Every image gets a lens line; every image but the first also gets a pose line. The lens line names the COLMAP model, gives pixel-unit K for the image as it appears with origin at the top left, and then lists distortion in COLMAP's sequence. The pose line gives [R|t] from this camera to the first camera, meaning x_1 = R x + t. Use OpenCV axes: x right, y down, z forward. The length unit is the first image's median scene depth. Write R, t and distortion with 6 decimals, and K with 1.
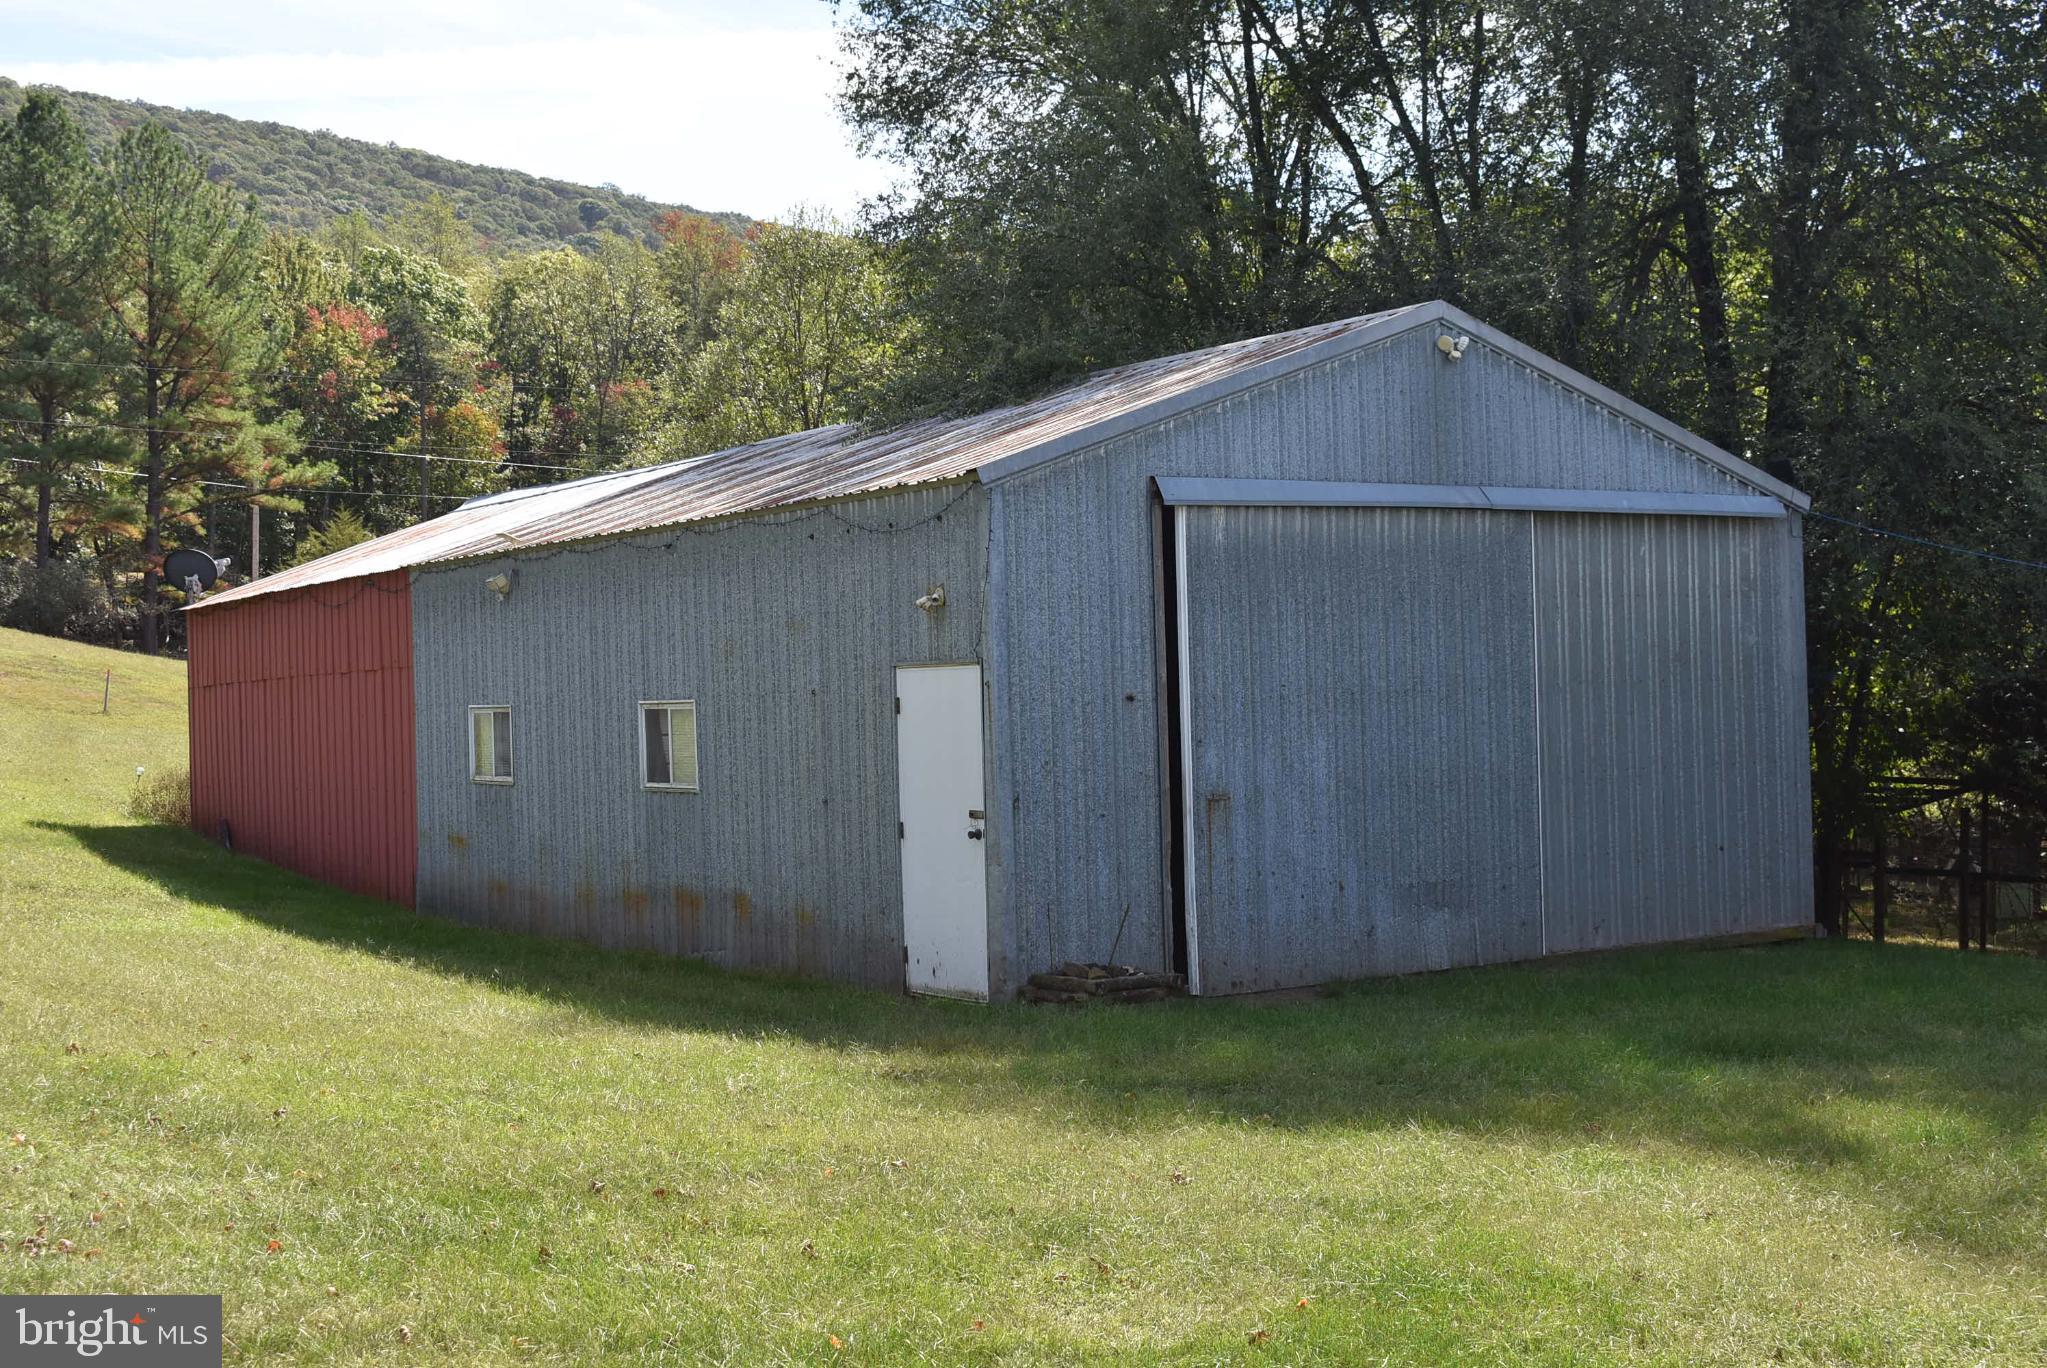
lens RADIAL K [[2630.9, 0, 1023.5], [0, 2630.9, 684.0], [0, 0, 1]] dist [-0.142880, -0.000435]
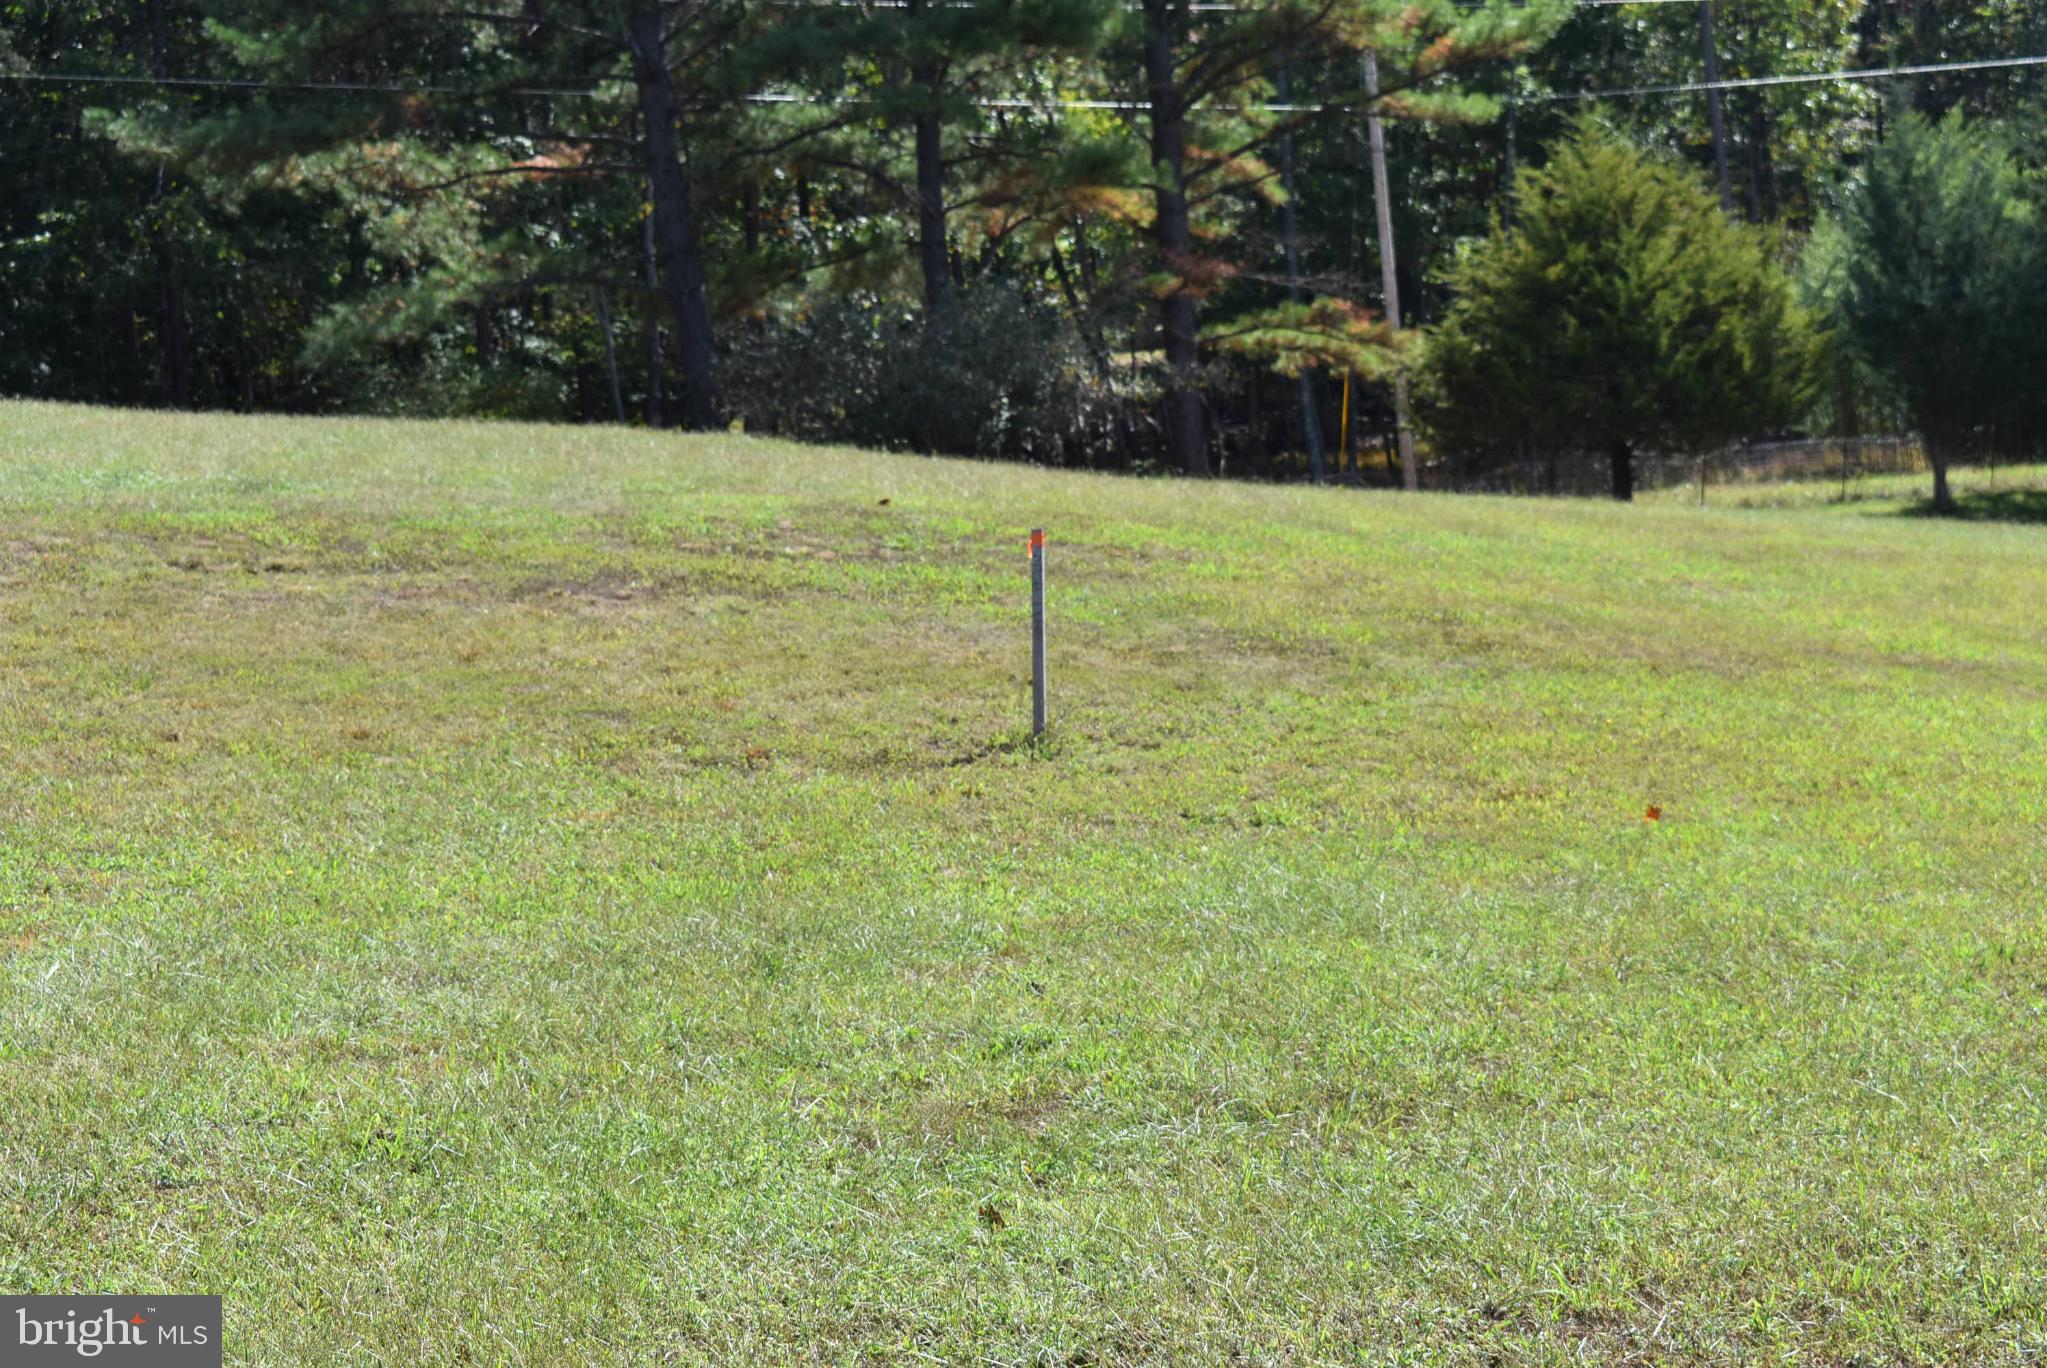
lens RADIAL K [[4258.1, 0, 1023.5], [0, 4258.1, 684.0], [0, 0, 1]] dist [-0.007348, -0.014656]
pose [[0.929498, -0.082191, -0.359552, -0.105688], [0.099762, 0.994542, 0.030555, -0.001949], [0.355078, -0.064271, 0.932625, 0.308847]]
